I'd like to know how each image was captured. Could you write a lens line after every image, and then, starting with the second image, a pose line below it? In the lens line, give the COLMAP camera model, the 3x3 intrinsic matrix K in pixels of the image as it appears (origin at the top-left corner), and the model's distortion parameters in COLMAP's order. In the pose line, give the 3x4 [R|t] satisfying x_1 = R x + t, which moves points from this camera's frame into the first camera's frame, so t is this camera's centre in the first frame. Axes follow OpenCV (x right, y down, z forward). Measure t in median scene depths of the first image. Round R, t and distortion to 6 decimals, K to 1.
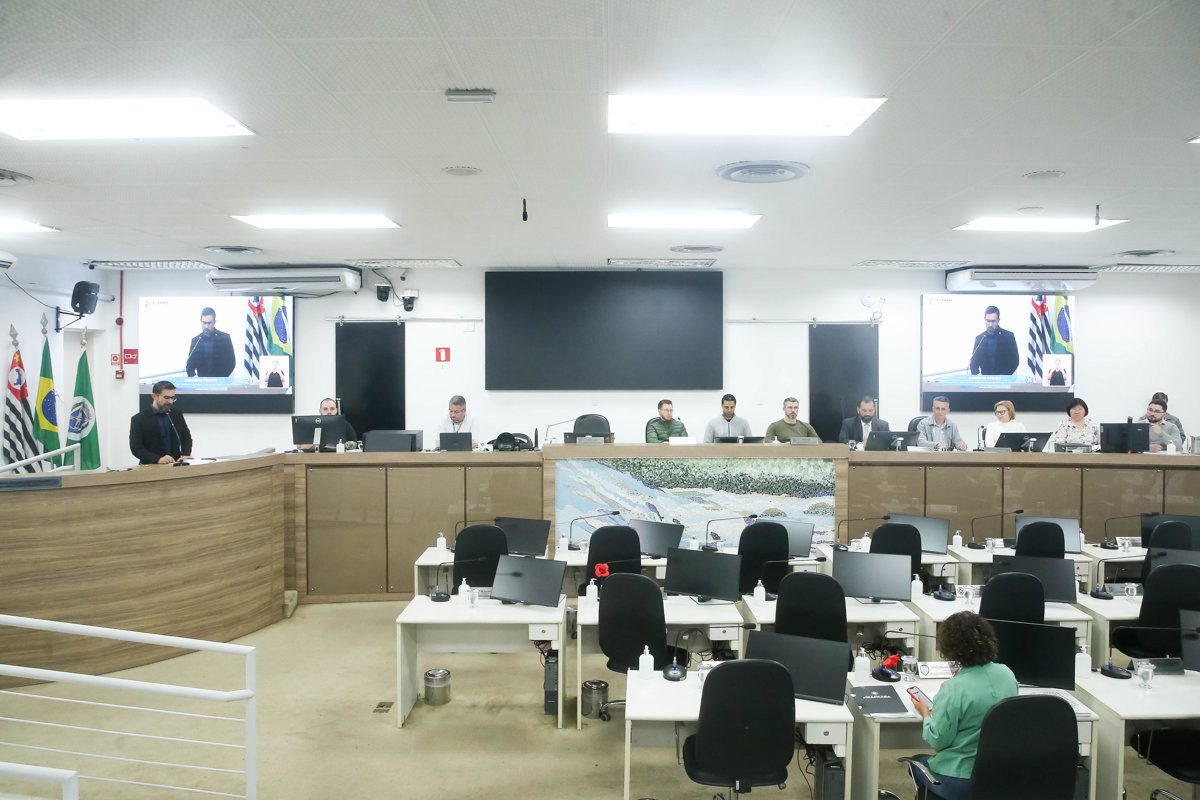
lens RADIAL K [[828.1, 0, 604.6], [0, 828.1, 391.4], [0, 0, 1]] dist [-0.048187, 0.005665]
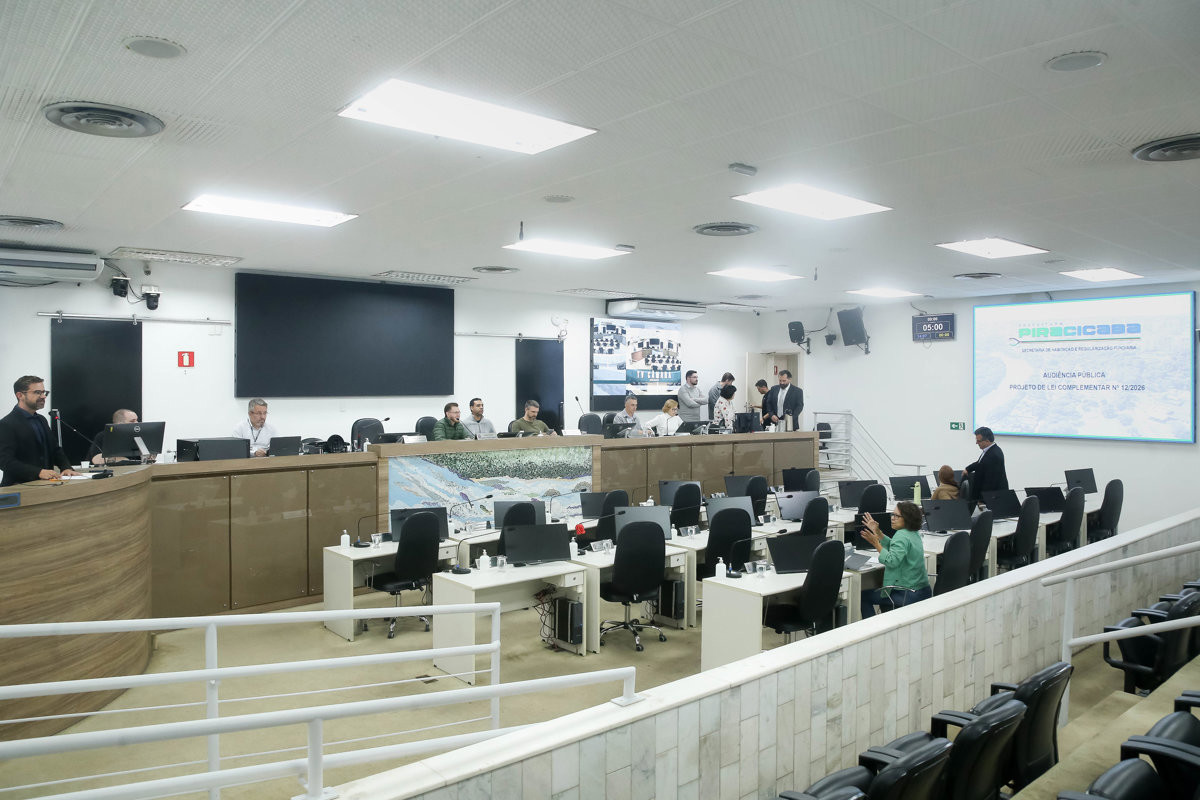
lens RADIAL K [[828.1, 0, 601.8], [0, 828.1, 405.3], [0, 0, 1]] dist [-0.048187, 0.005665]
pose [[0.777536, -0.016464, 0.628622, -0.498778], [0.022264, 0.999751, -0.001354, 0.022167], [-0.628444, 0.015048, 0.777709, 0.009458]]
